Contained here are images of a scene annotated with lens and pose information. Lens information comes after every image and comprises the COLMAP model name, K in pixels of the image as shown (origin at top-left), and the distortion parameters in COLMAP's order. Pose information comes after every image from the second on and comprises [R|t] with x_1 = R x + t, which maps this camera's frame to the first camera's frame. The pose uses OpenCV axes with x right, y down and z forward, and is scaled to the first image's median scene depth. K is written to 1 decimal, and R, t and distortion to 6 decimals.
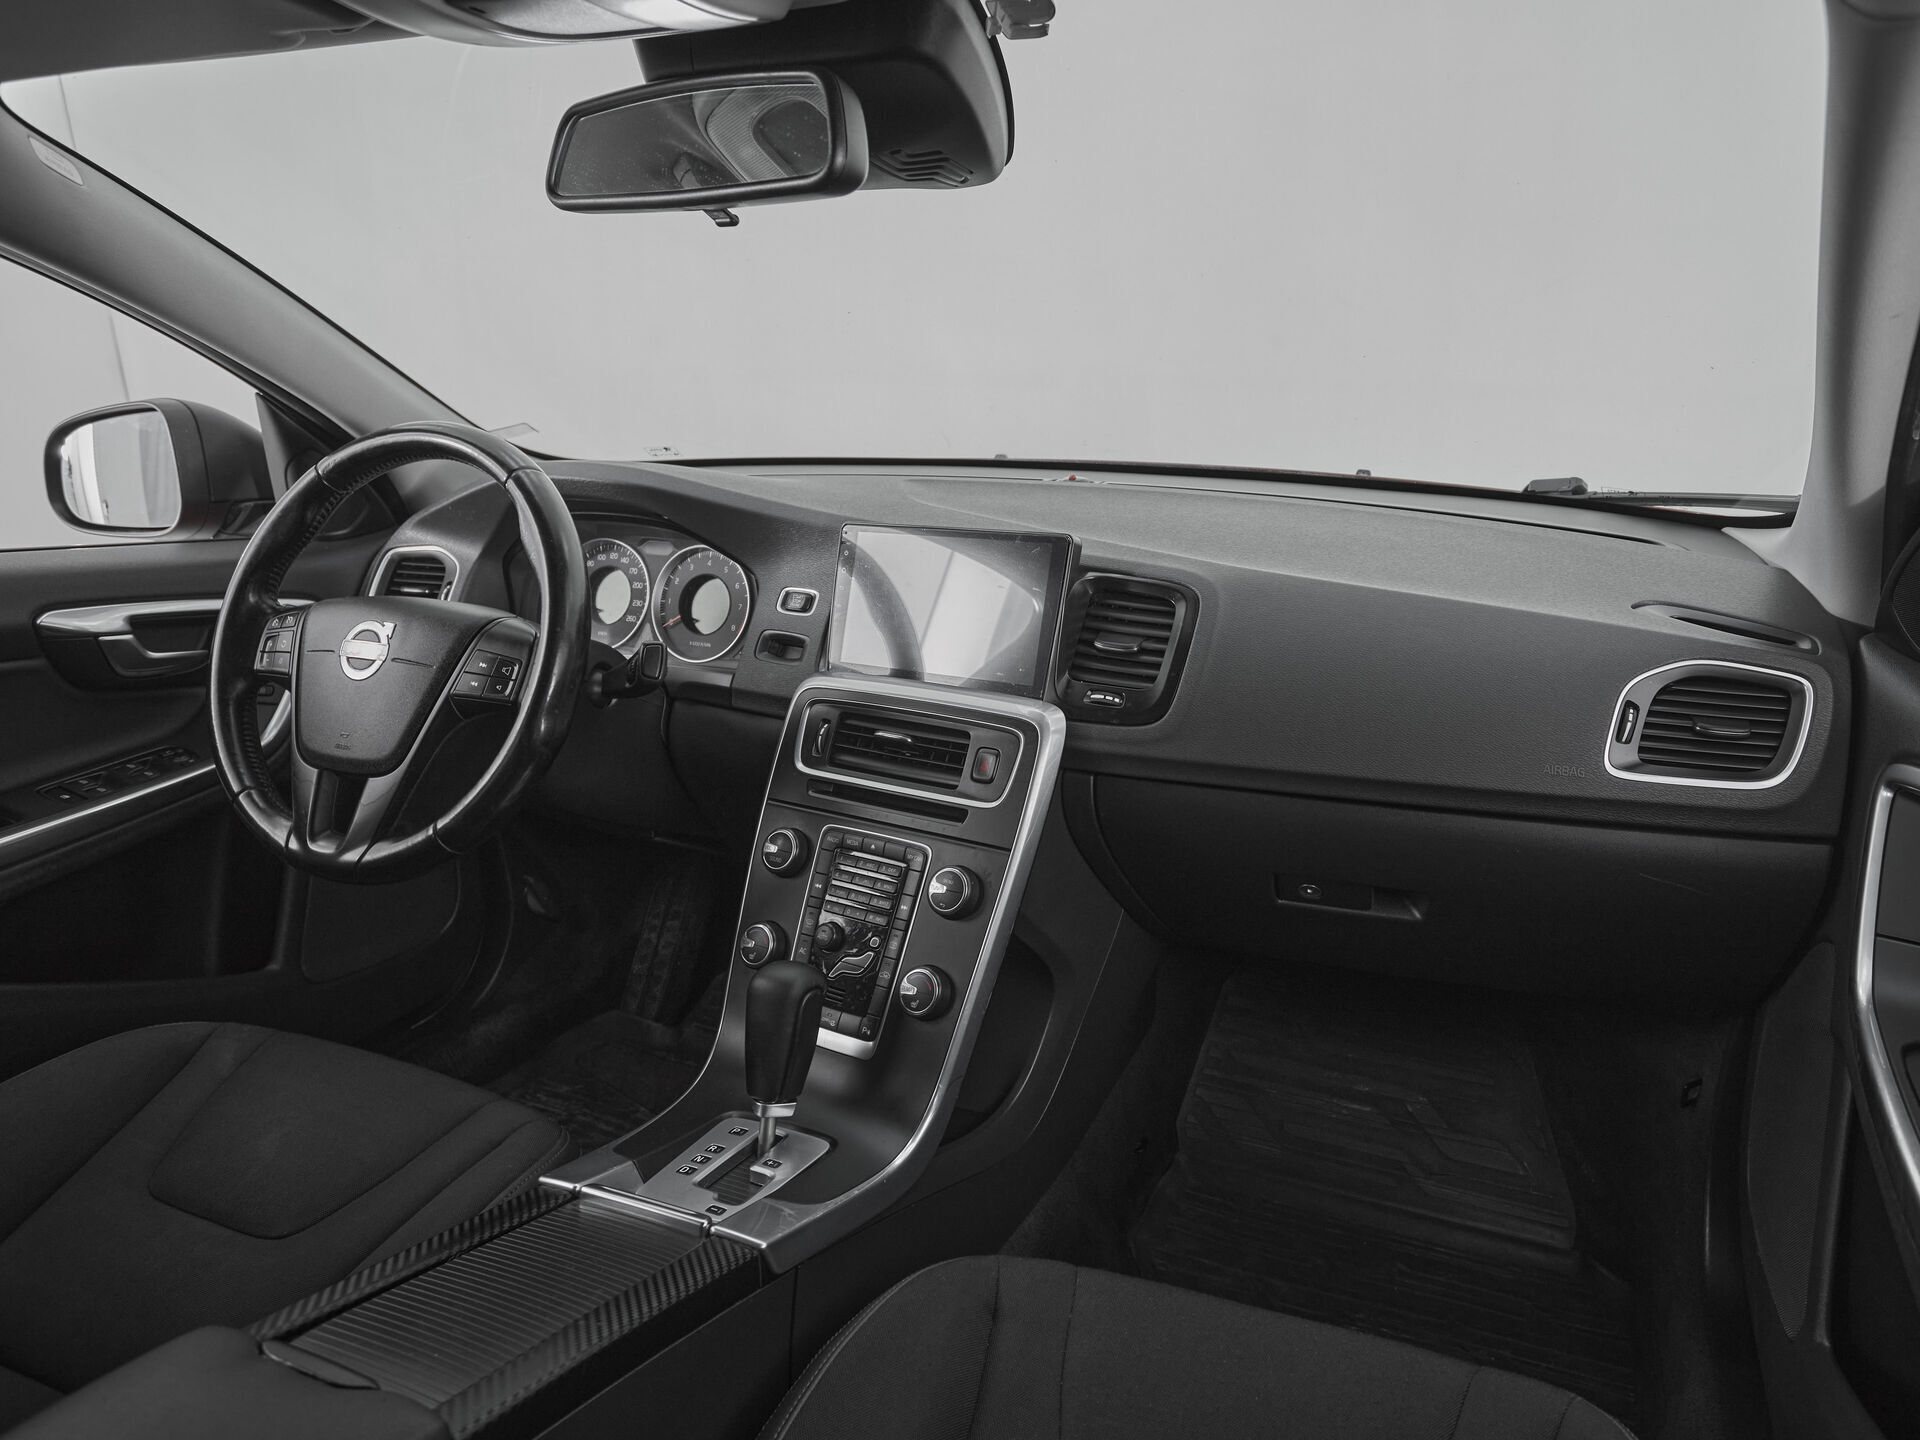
lens RADIAL K [[1404.2, 0, 1077.4], [0, 1404.2, 720.7], [0, 0, 1]] dist [-0.047307, 0.005085]
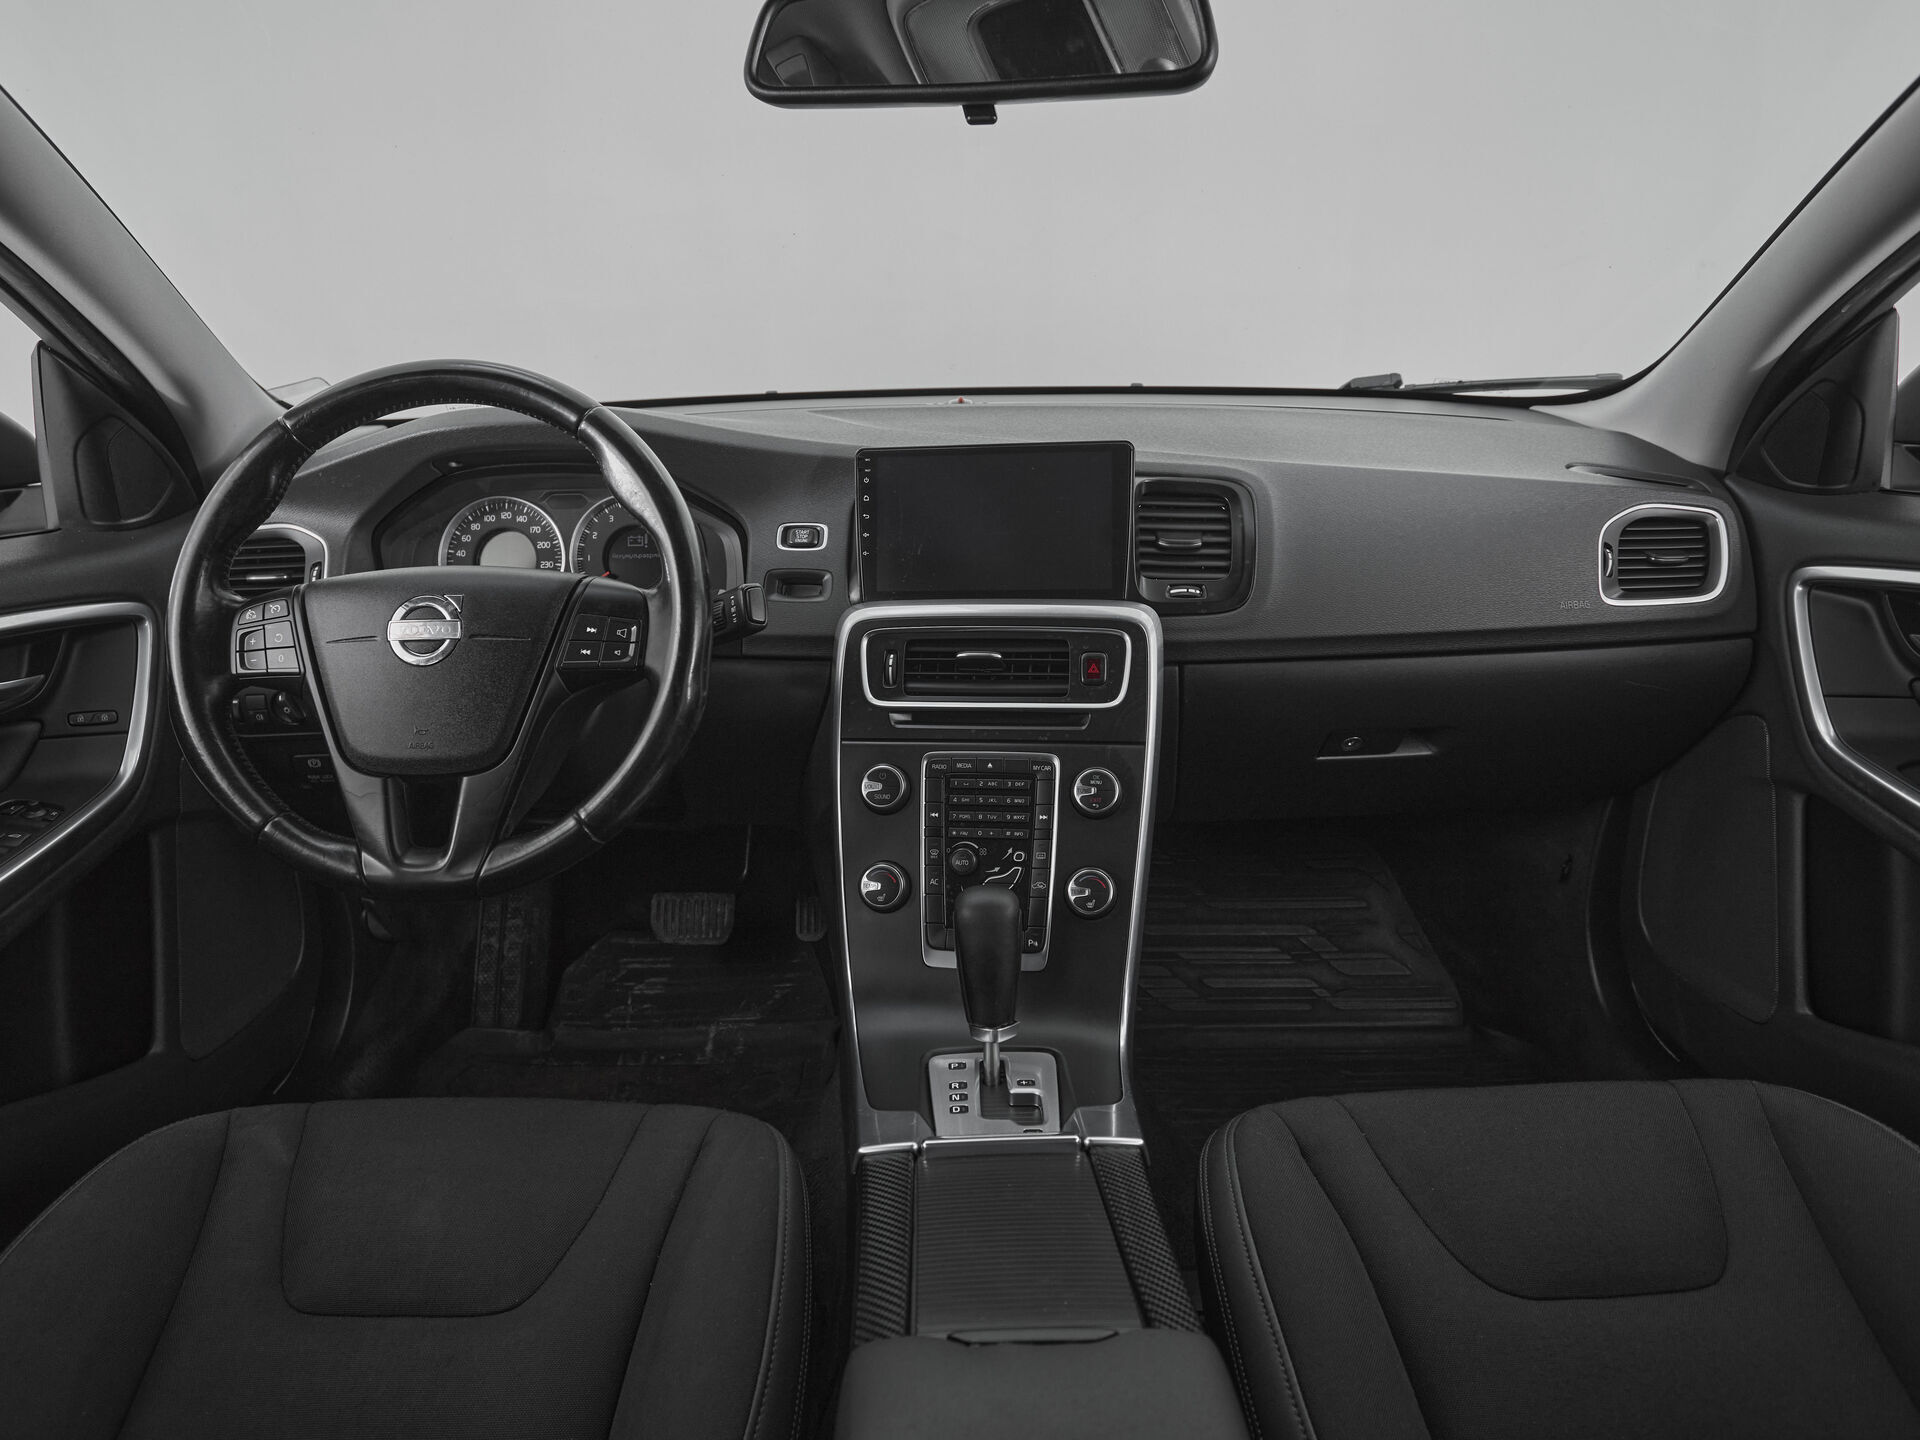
lens RADIAL K [[1359.0, 0, 1016.9], [0, 1359.0, 716.6], [0, 0, 1]] dist [-0.047951, 0.004443]
pose [[0.916176, -0.142783, 0.374479, -0.449866], [0.128154, 0.989699, 0.063822, -0.004025], [-0.379734, -0.010482, 0.925036, 0.086849]]
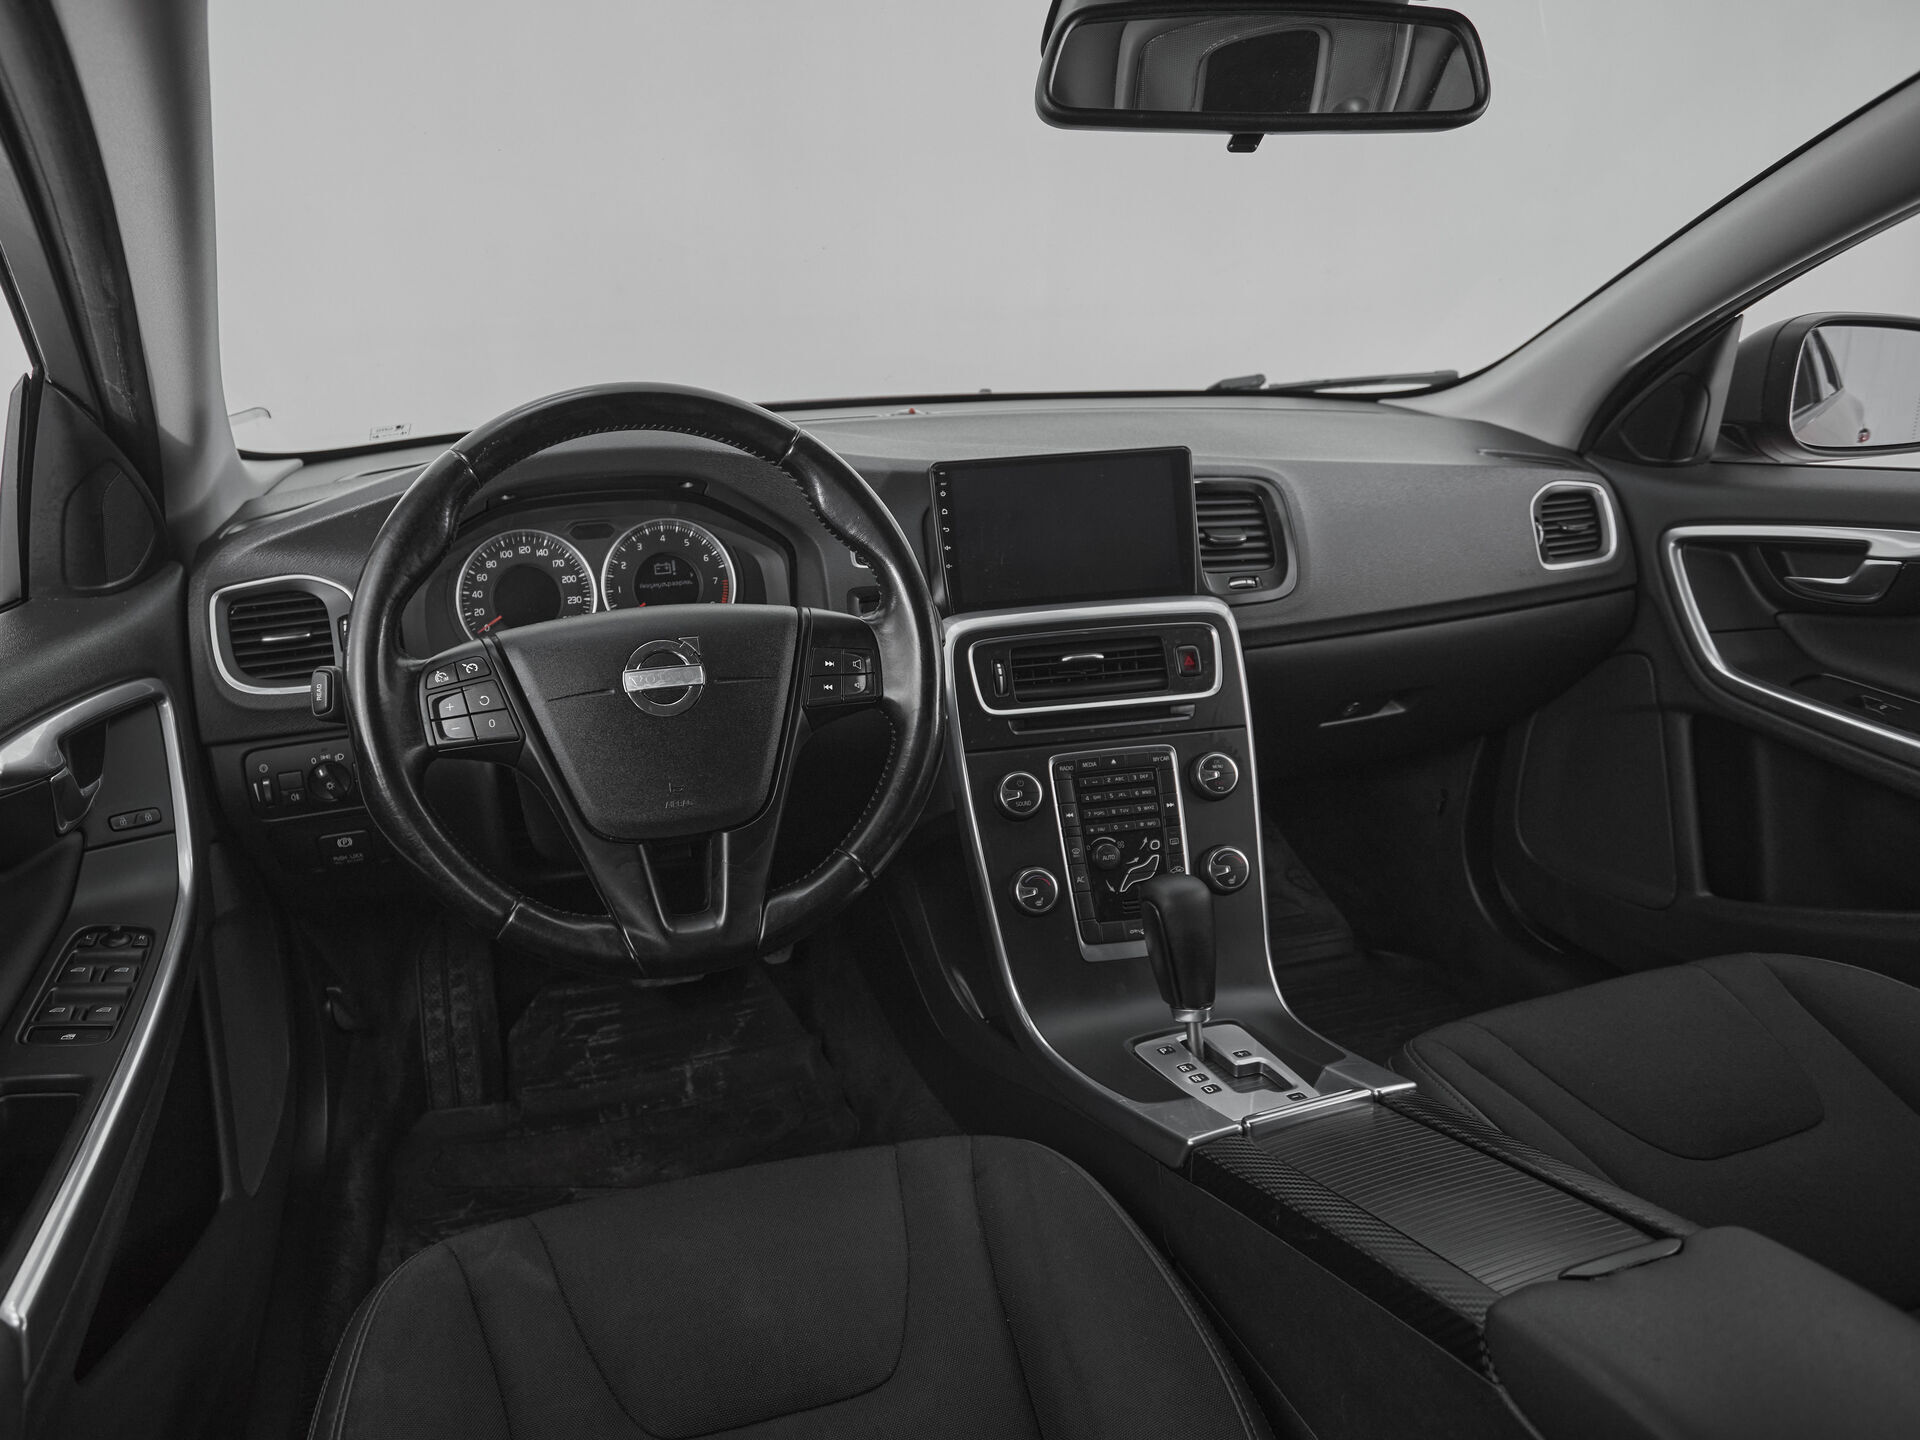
lens RADIAL K [[1316.3, 0, 952.1], [0, 1316.3, 706.8], [0, 0, 1]] dist [-0.045034, 0.001613]
pose [[0.754978, -0.223554, 0.616468, -0.769425], [0.197004, 0.973991, 0.111937, -0.077395], [-0.625459, 0.036937, 0.779383, 0.287468]]
